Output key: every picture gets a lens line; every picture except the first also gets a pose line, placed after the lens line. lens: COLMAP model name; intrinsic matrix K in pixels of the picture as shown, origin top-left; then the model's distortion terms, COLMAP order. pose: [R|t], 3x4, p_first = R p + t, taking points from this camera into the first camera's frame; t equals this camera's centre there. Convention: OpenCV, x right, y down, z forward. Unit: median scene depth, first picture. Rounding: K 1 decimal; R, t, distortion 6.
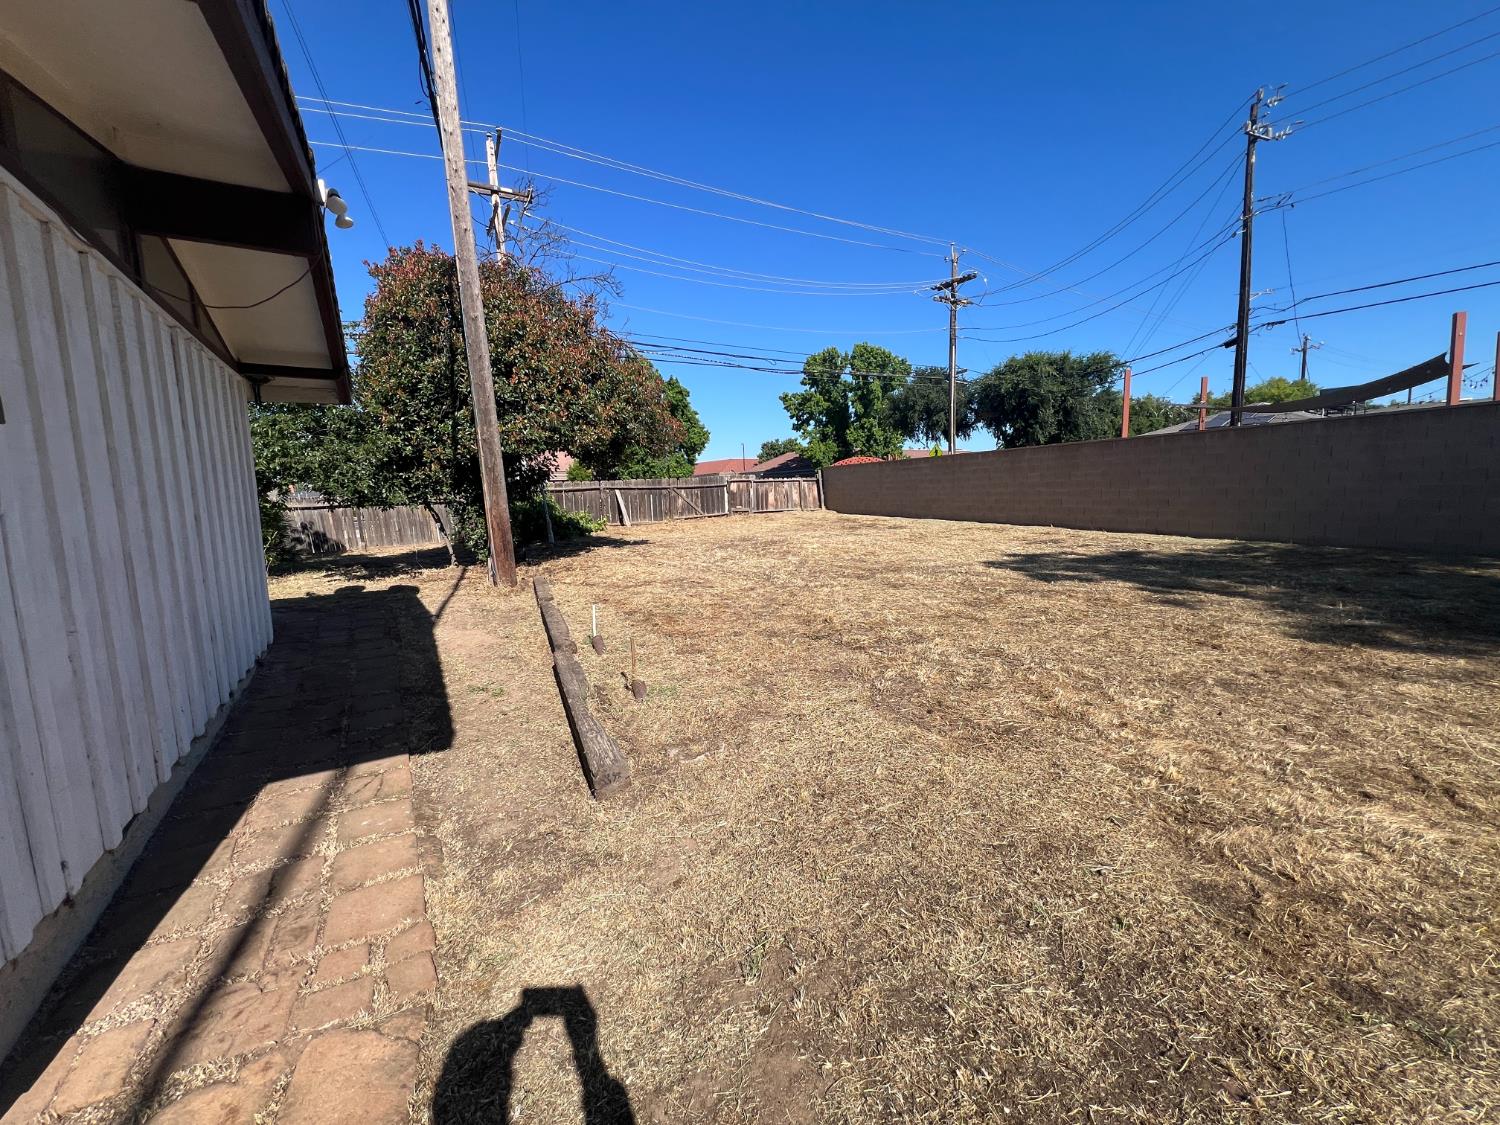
lens RADIAL K [[602.9, 0, 771.0], [0, 602.9, 561.0], [0, 0, 1]] dist [-0.001453, 0.000117]
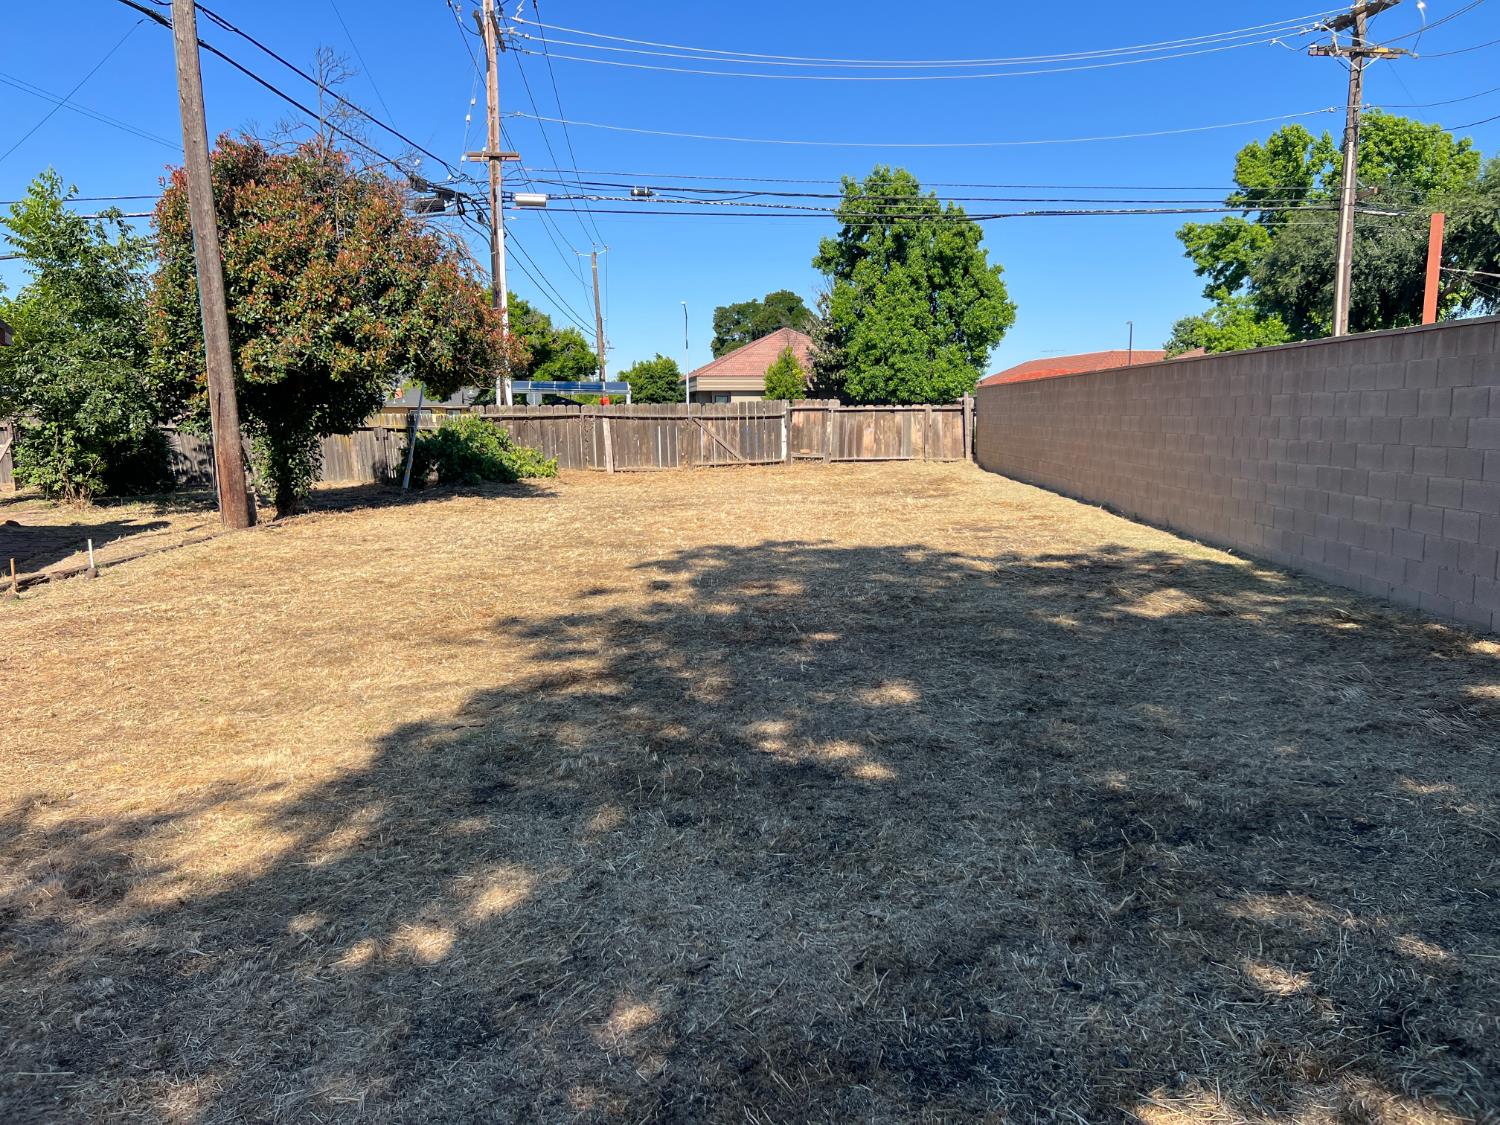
lens RADIAL K [[1137.9, 0, 750.0], [0, 1137.9, 562.5], [0, 0, 1]] dist [0.058788, -0.089119]
pose [[0.909558, 0.081767, -0.407453, 0.120997], [-0.074031, 0.996650, 0.034746, -0.003511], [0.408929, -0.001439, 0.912565, -0.030637]]
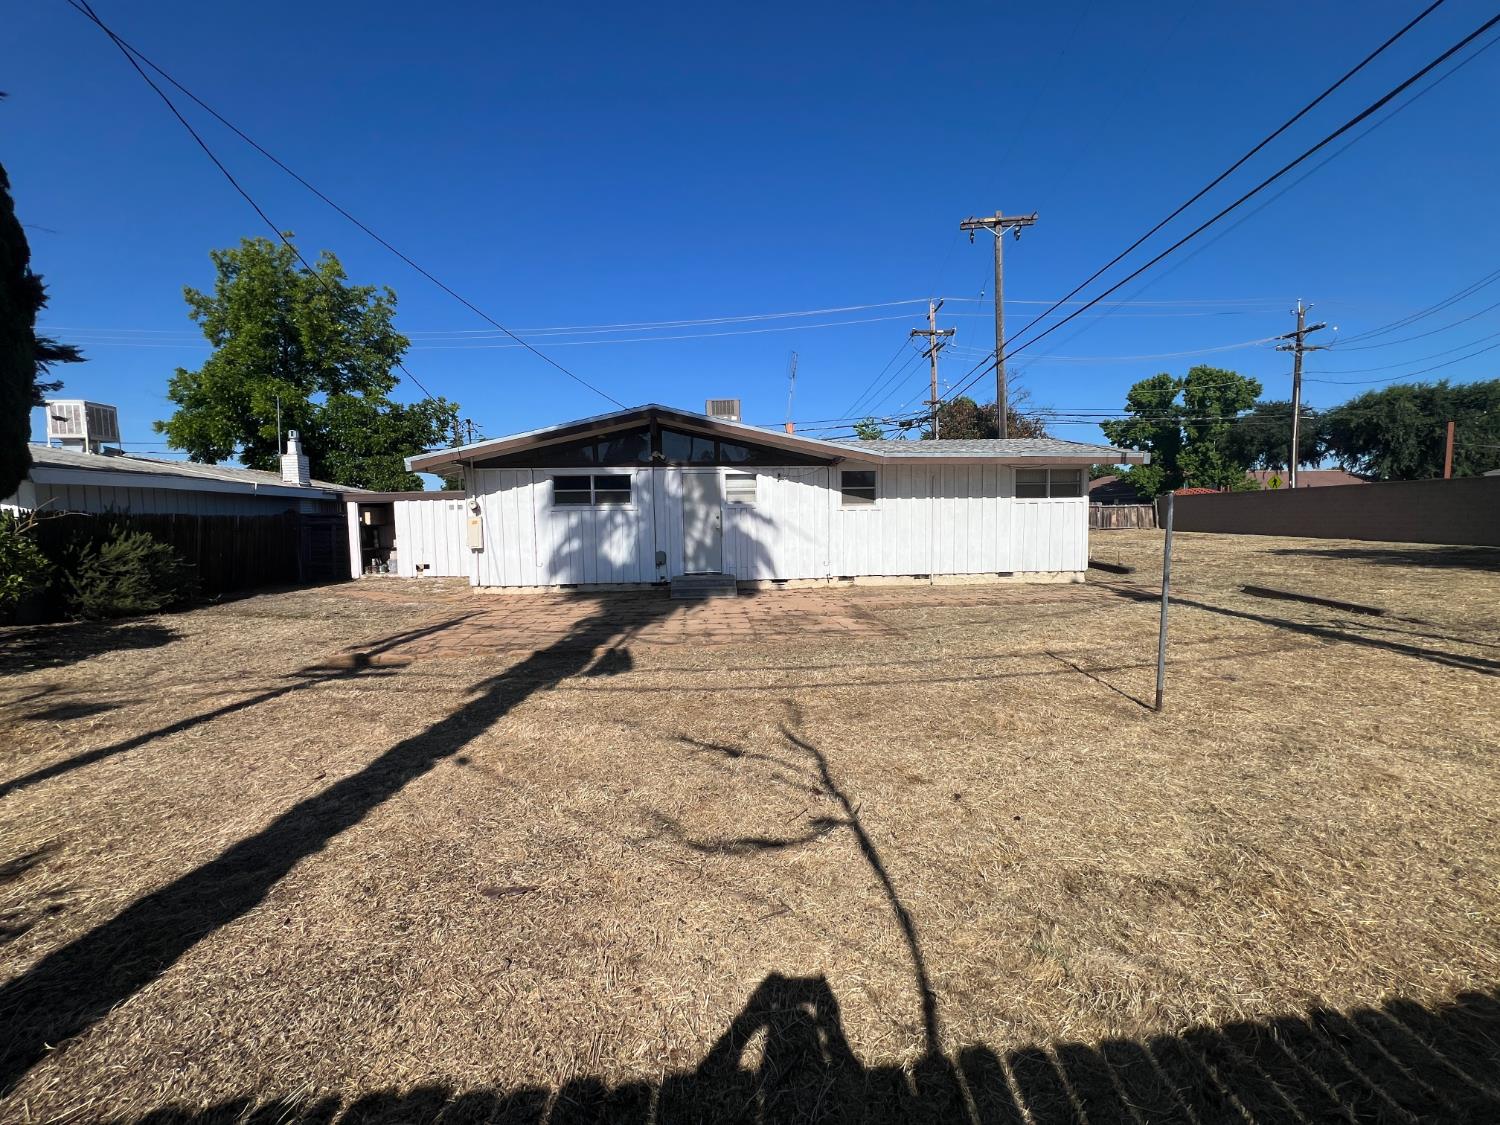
lens RADIAL K [[602.9, 0, 771.0], [0, 602.9, 561.0], [0, 0, 1]] dist [-0.001453, 0.000117]
pose [[0.896275, 0.048091, -0.440884, -0.029807], [-0.064113, 0.997711, -0.021508, 0.023634], [0.438841, 0.047543, 0.897306, -0.191147]]
